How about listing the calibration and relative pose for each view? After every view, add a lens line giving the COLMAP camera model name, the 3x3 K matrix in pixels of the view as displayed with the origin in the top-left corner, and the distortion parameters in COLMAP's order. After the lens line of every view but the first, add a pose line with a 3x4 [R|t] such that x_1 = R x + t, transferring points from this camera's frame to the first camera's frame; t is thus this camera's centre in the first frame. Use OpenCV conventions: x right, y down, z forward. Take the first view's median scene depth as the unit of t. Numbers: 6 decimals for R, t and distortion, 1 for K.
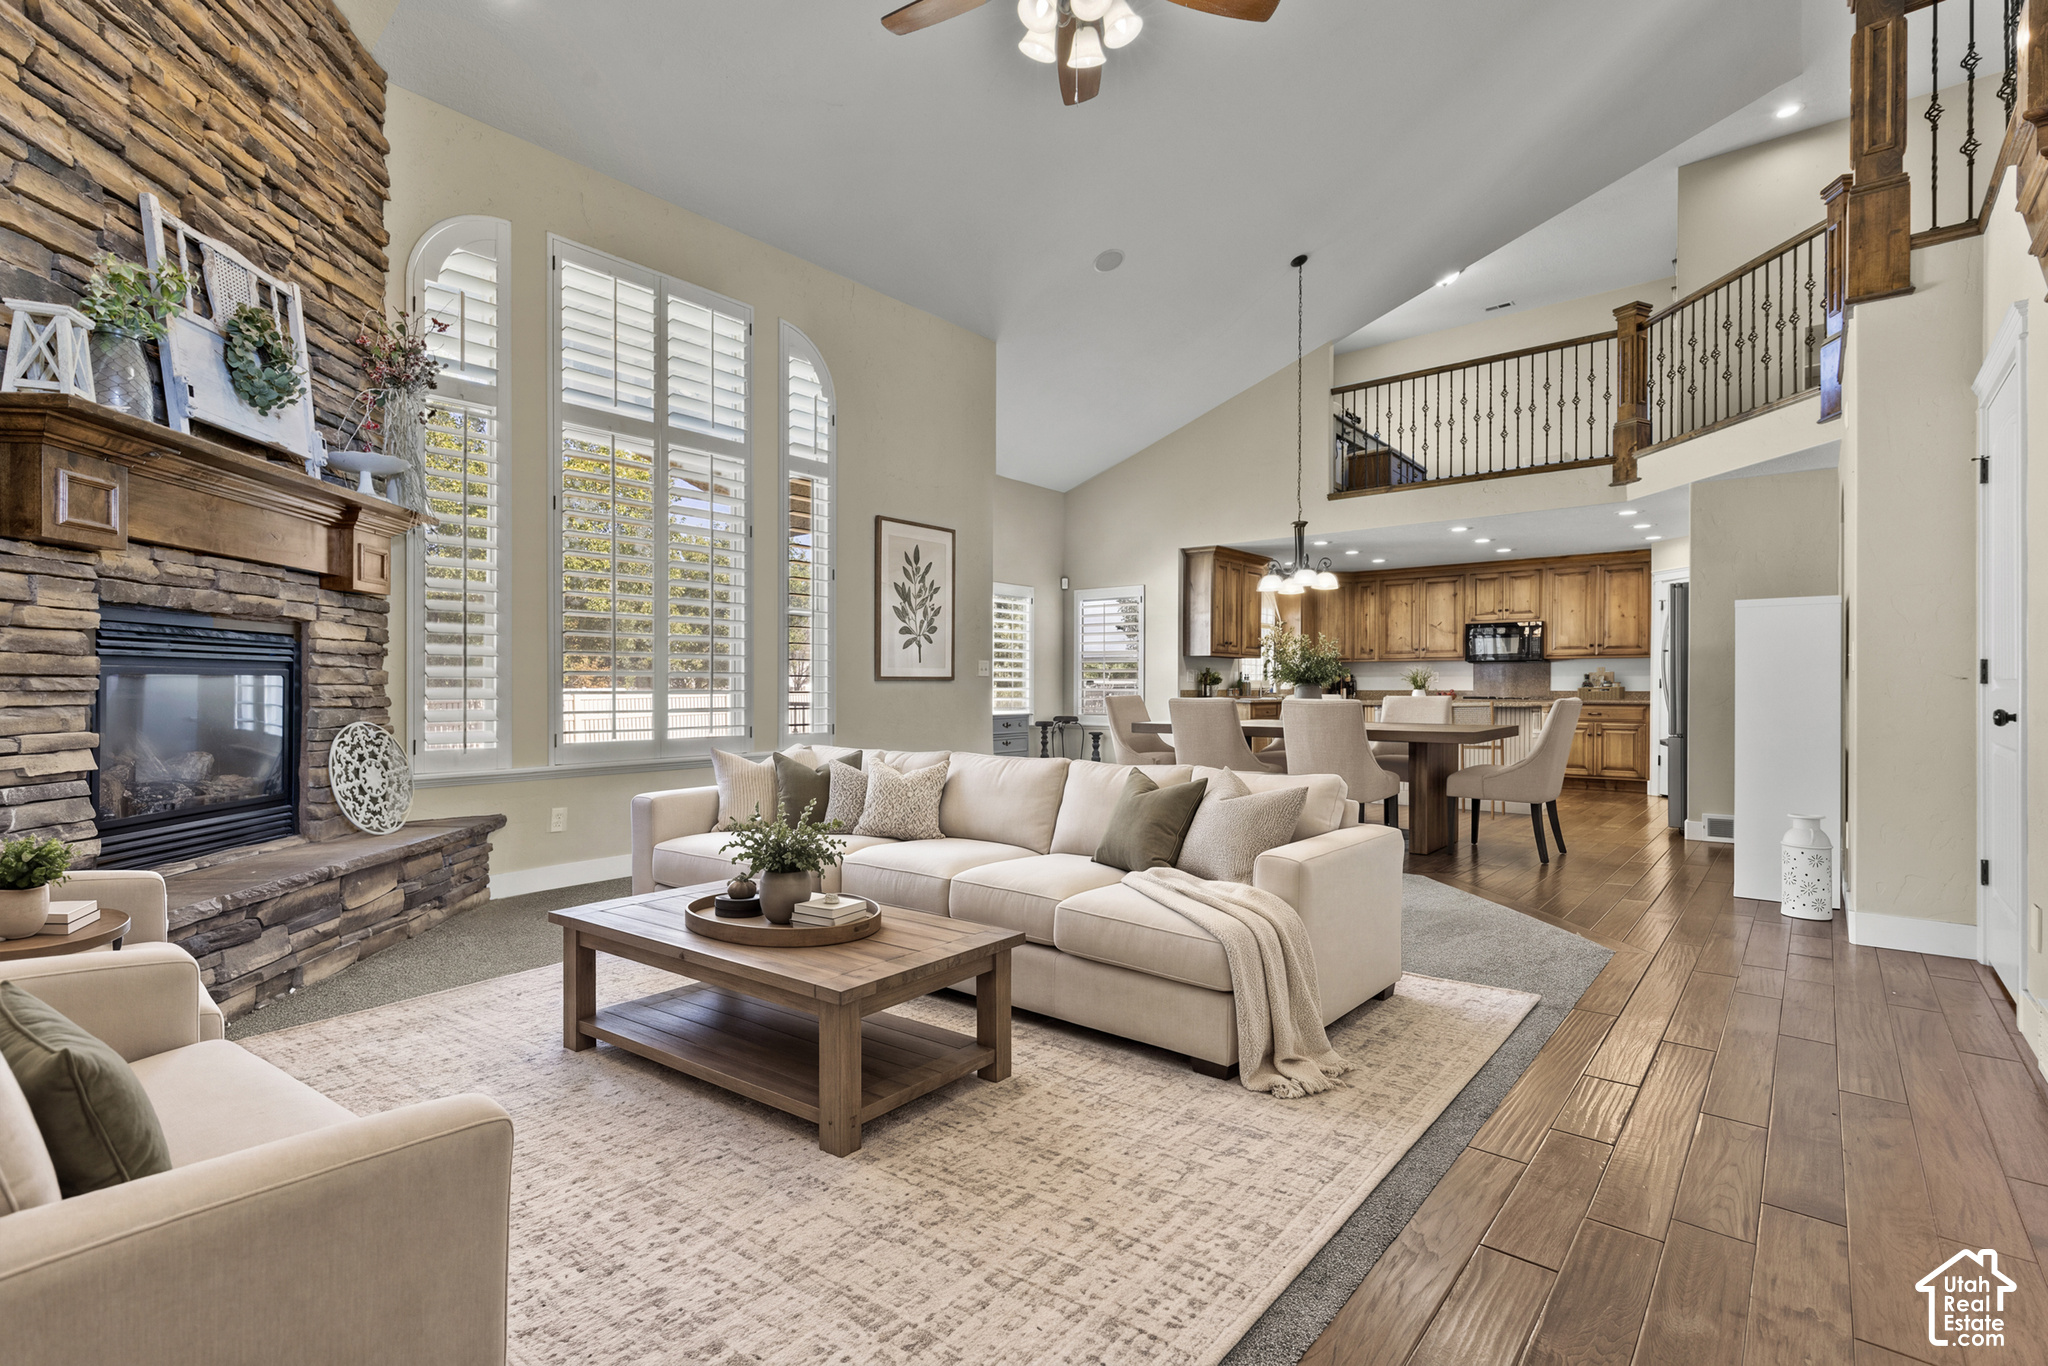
lens RADIAL K [[940.6, 0, 1025.1], [0, 940.6, 687.1], [0, 0, 1]] dist [0.015345, -0.000569]
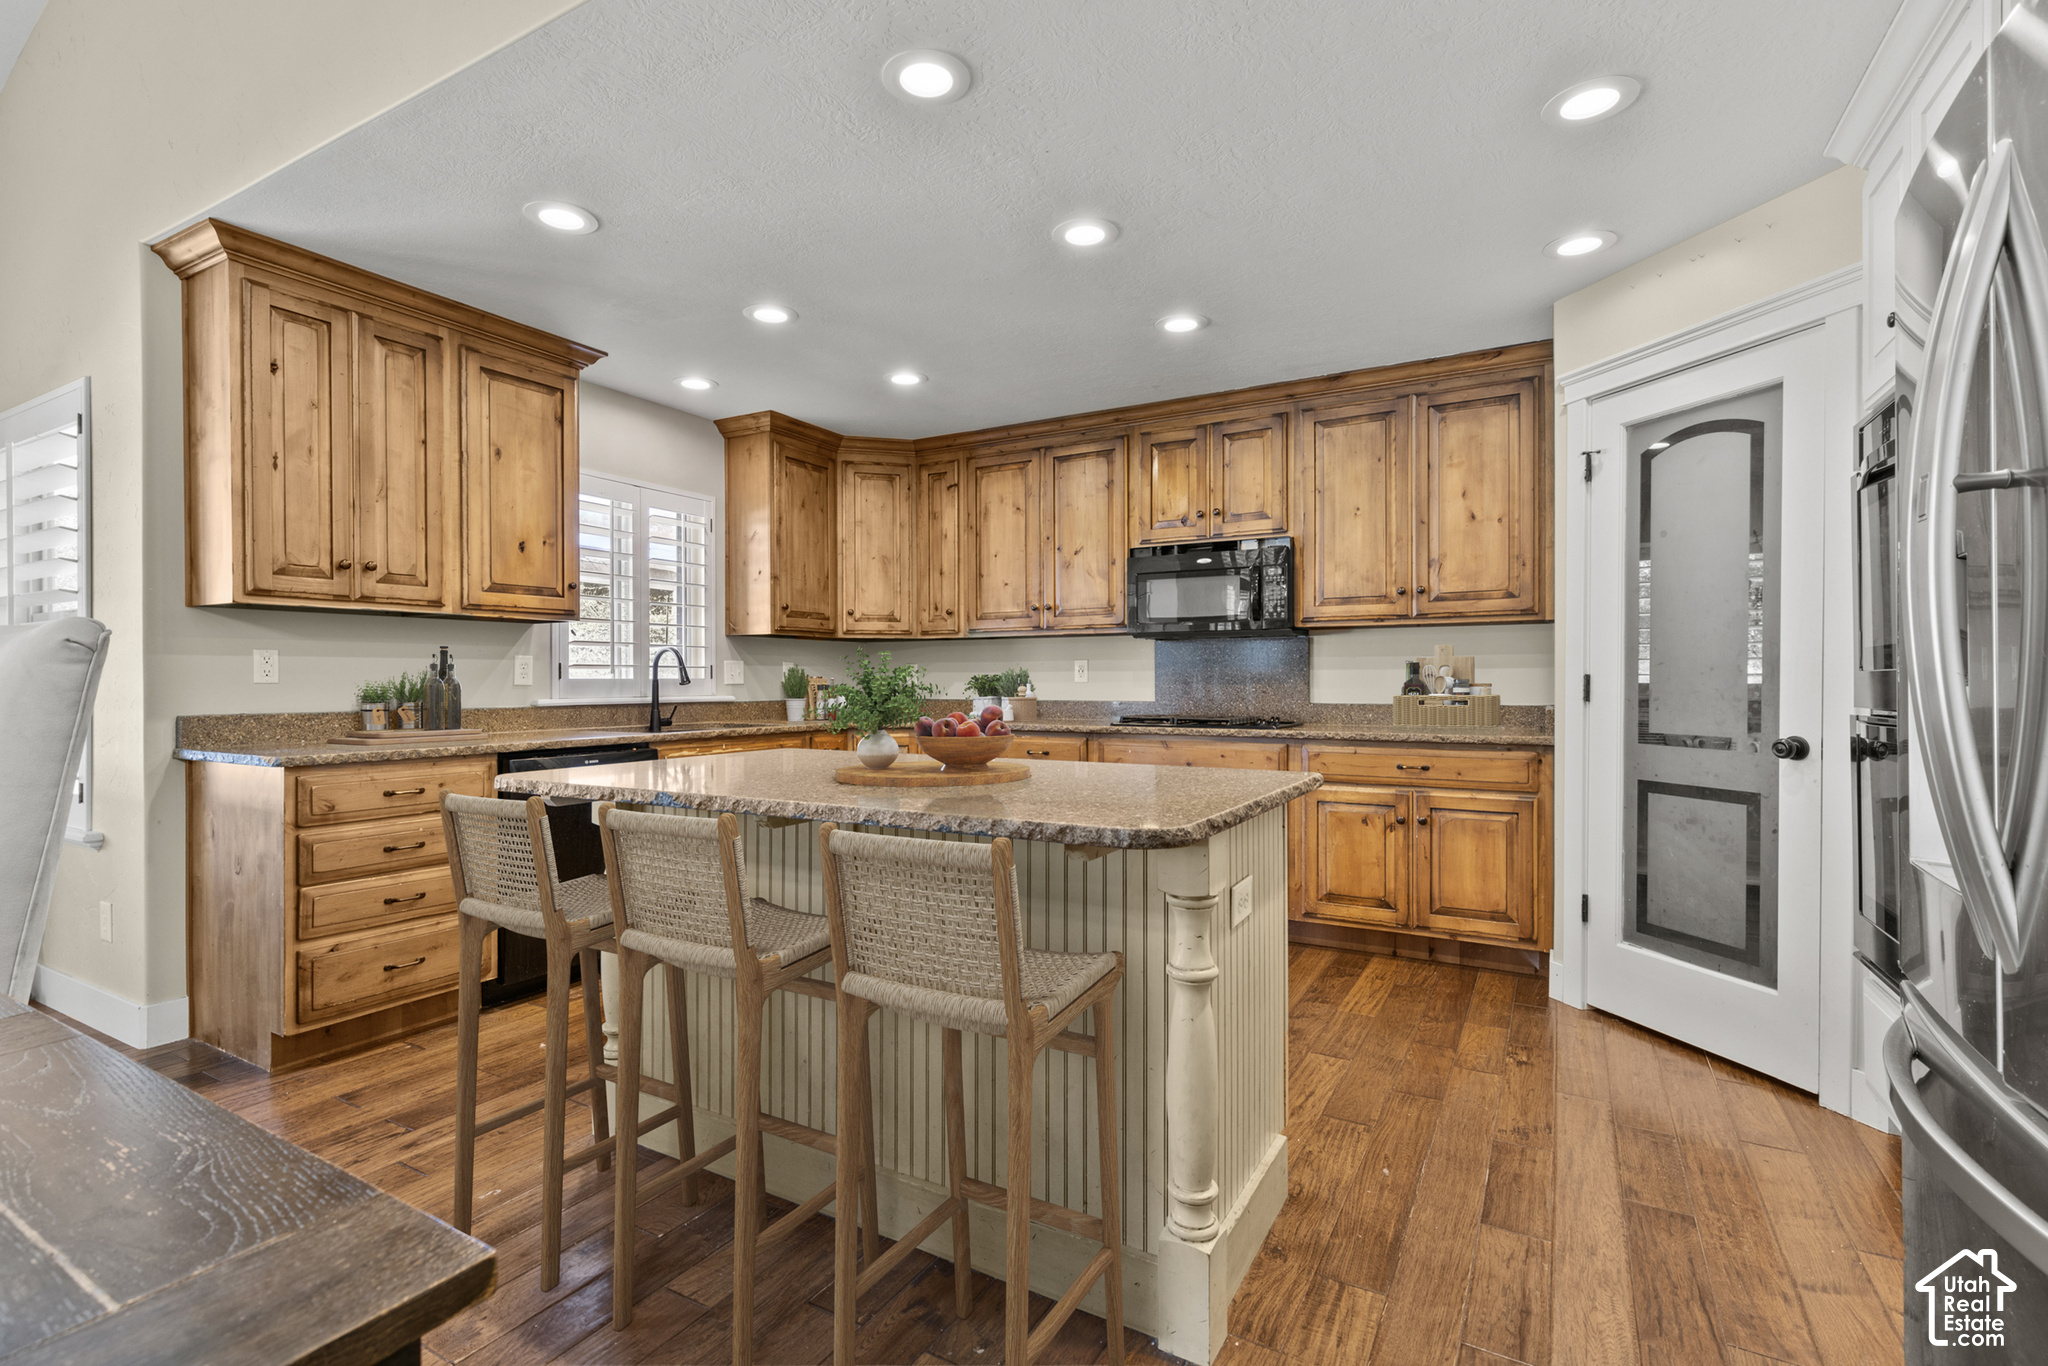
lens RADIAL K [[940.6, 0, 1004.3], [0, 940.6, 680.8], [0, 0, 1]] dist [0.015345, -0.000569]
pose [[0.986491, -0.007550, 0.163639, 0.369381], [0.007356, 0.999971, 0.001792, -0.008098], [-0.163648, -0.000564, 0.986519, 0.636216]]
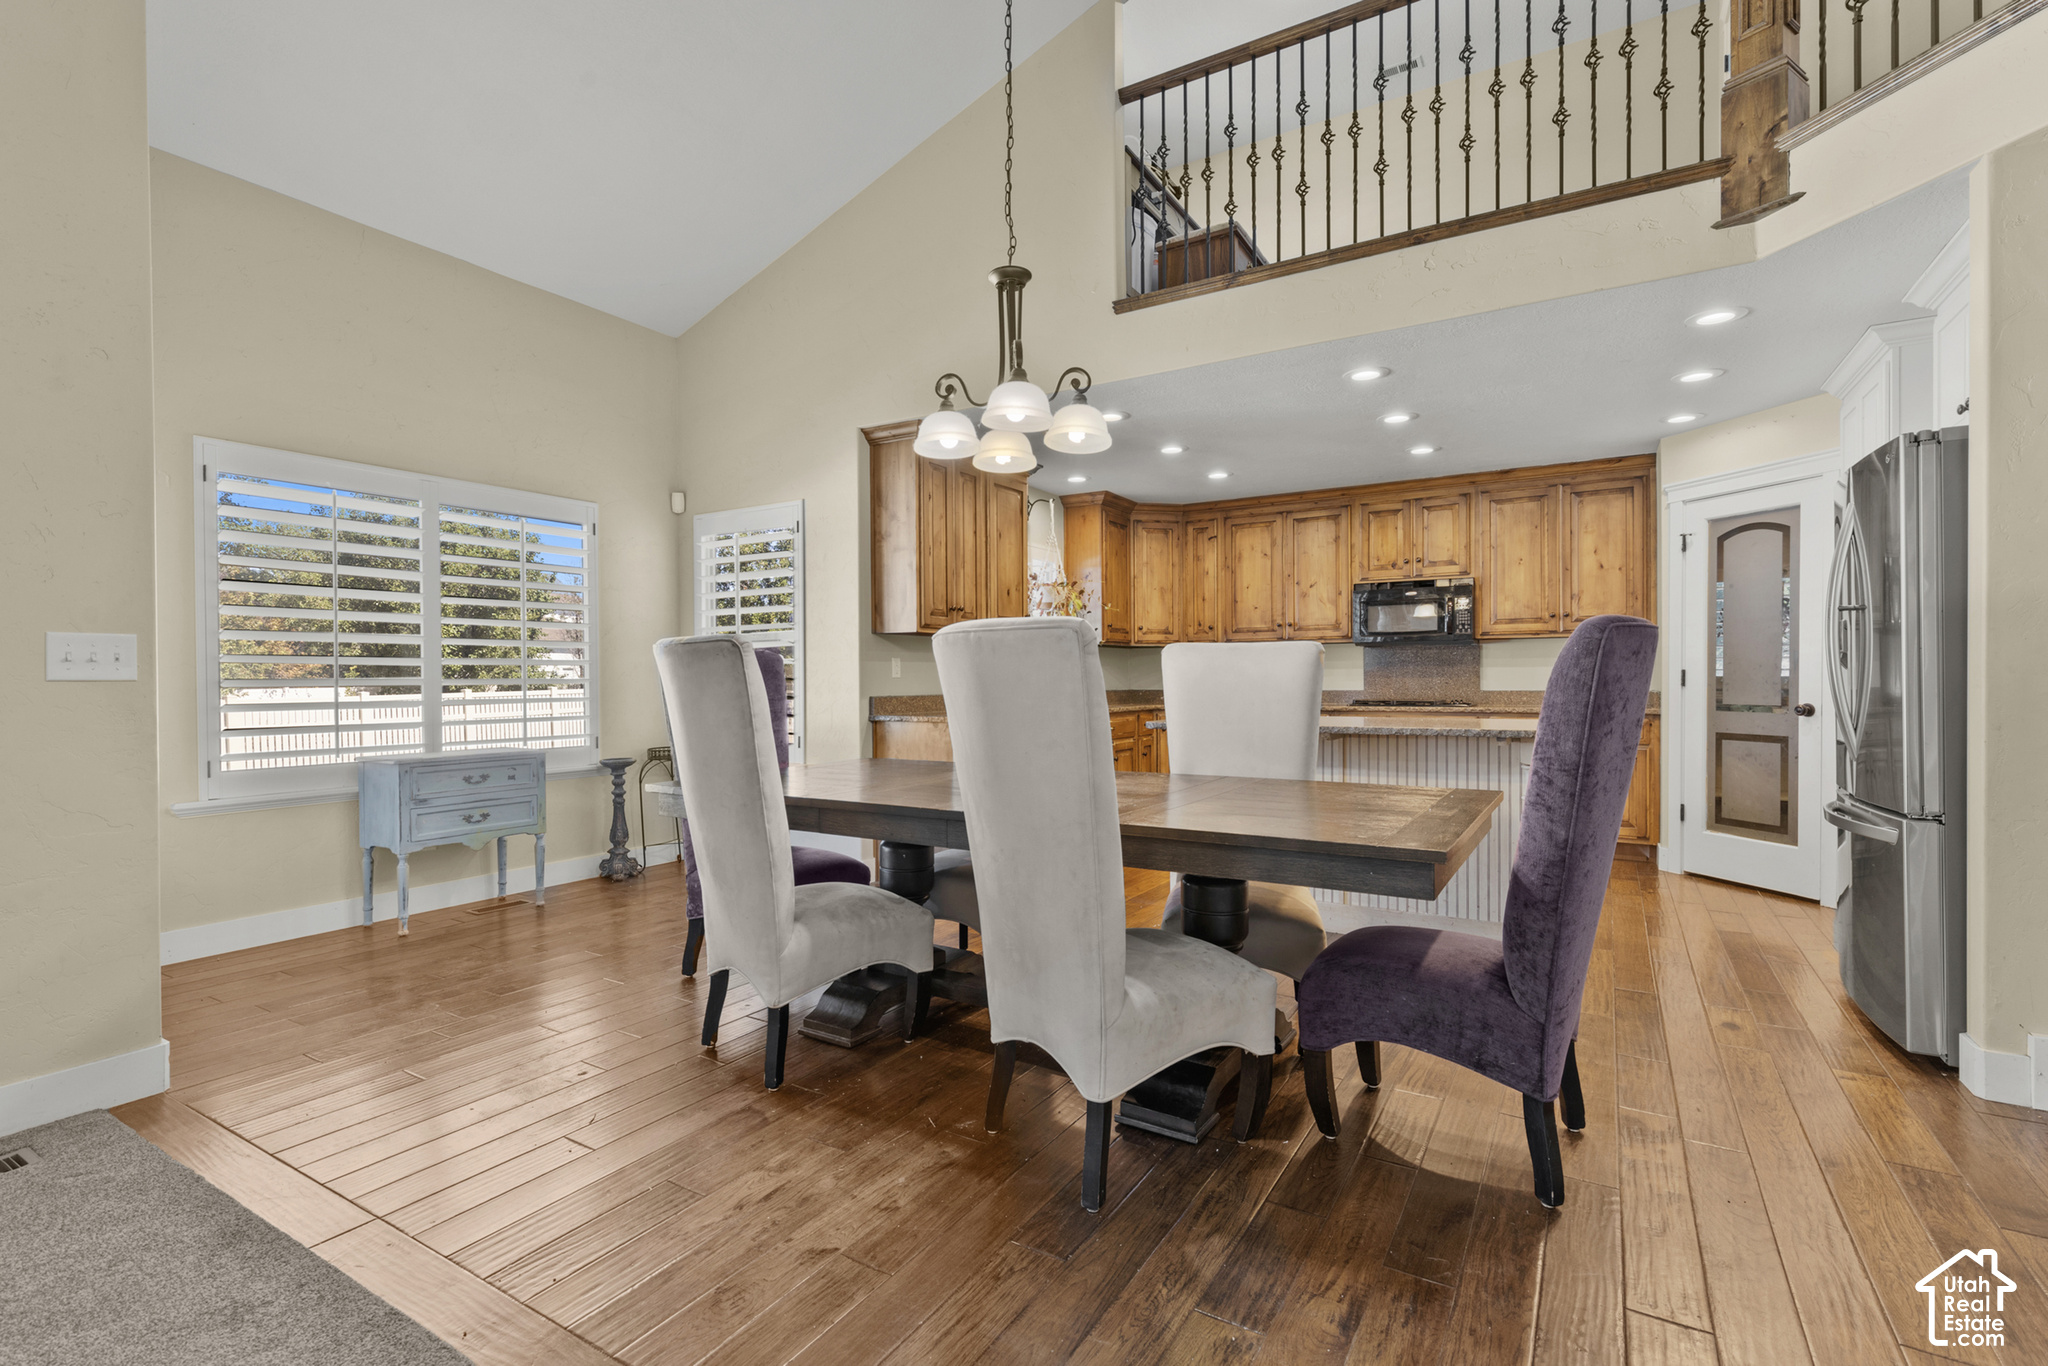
lens RADIAL K [[940.6, 0, 1036.9], [0, 940.6, 683.8], [0, 0, 1]] dist [0.015345, -0.000569]
pose [[0.988071, -0.011415, 0.153573, 0.177996], [0.010601, 0.999925, 0.006115, -0.007473], [-0.153632, -0.004414, 0.988118, 0.452774]]
